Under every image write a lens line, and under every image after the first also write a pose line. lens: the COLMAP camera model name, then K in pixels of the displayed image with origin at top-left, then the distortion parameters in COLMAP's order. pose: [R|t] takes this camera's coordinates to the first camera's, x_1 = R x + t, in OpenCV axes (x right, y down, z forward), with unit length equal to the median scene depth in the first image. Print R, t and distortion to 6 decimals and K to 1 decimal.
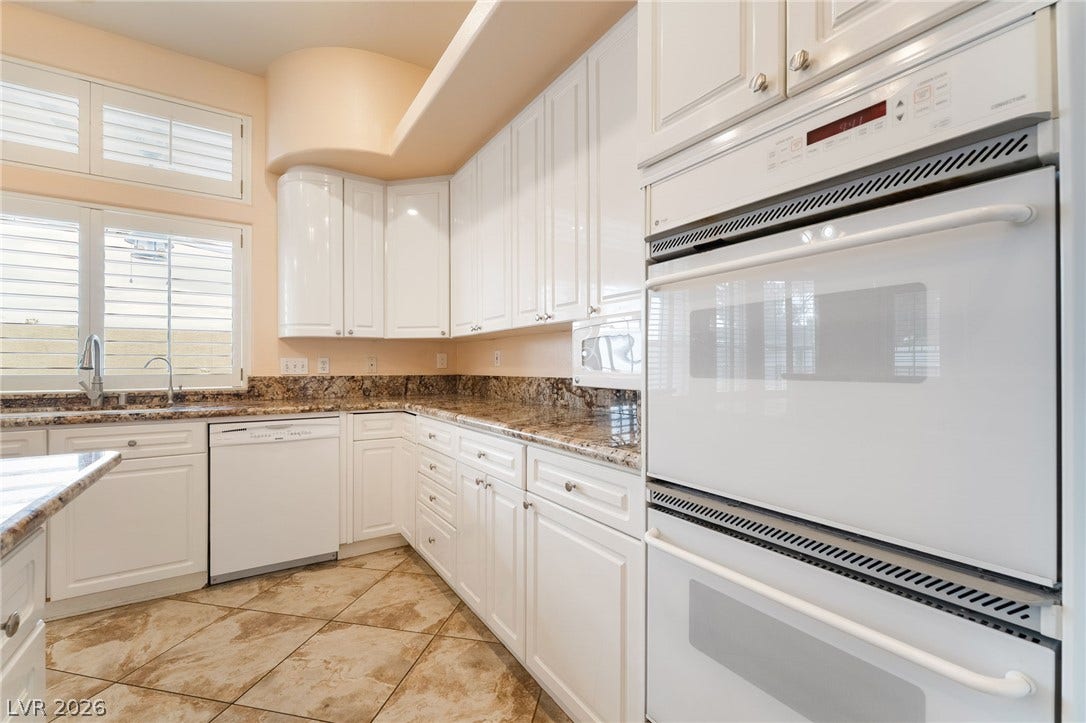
lens RADIAL K [[440.4, 0, 542.0], [0, 440.4, 363.7], [0, 0, 1]] dist [-0.000355, -0.000370]
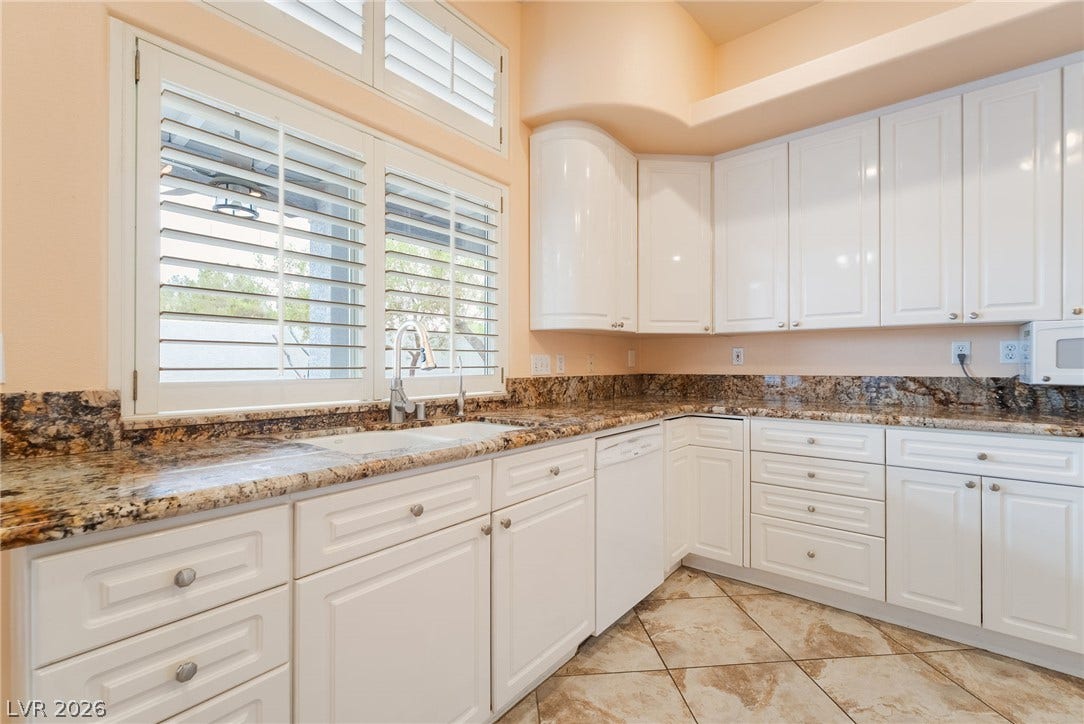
lens RADIAL K [[452.3, 0, 536.8], [0, 452.3, 361.3], [0, 0, 1]] dist [-0.000500, -0.000265]
pose [[0.955569, 0.001822, 0.294763, -1.091627], [-0.001706, 0.999998, -0.000649, -0.000320], [-0.294763, 0.000117, 0.955570, 0.271415]]
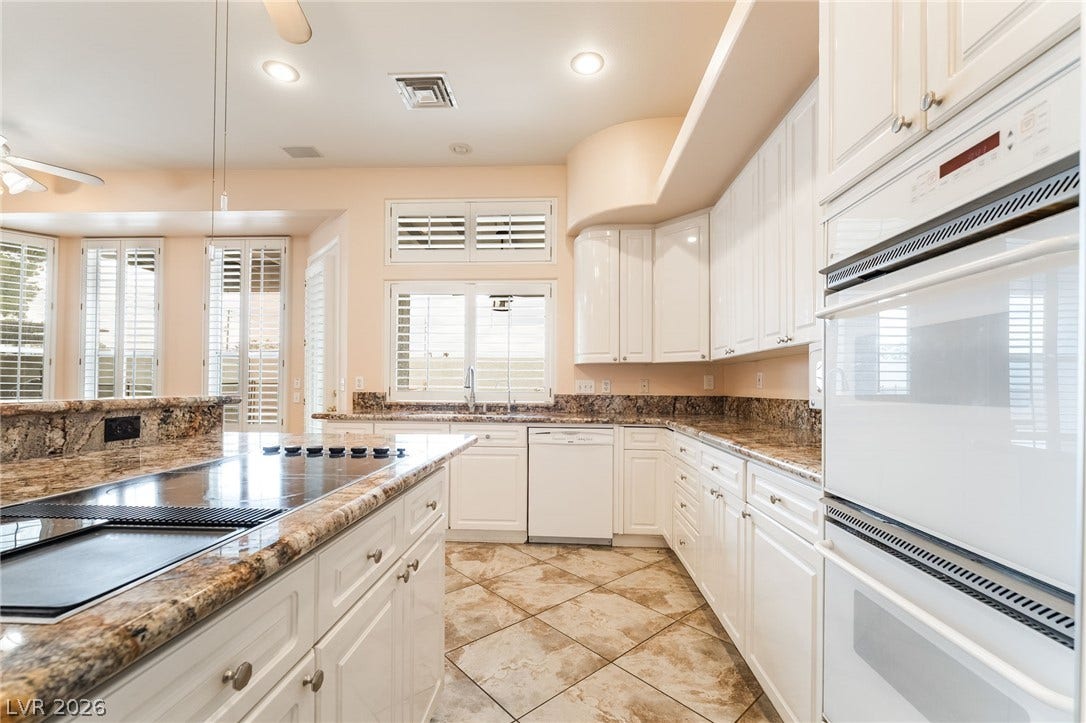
lens RADIAL K [[452.7, 0, 556.1], [0, 452.7, 381.9], [0, 0, 1]] dist [-0.000385, -0.000105]
pose [[0.814016, 0.000547, -0.580842, 0.159846], [-0.004169, 0.999979, -0.004901, -0.001700], [0.580827, 0.006411, 0.814001, -0.130144]]
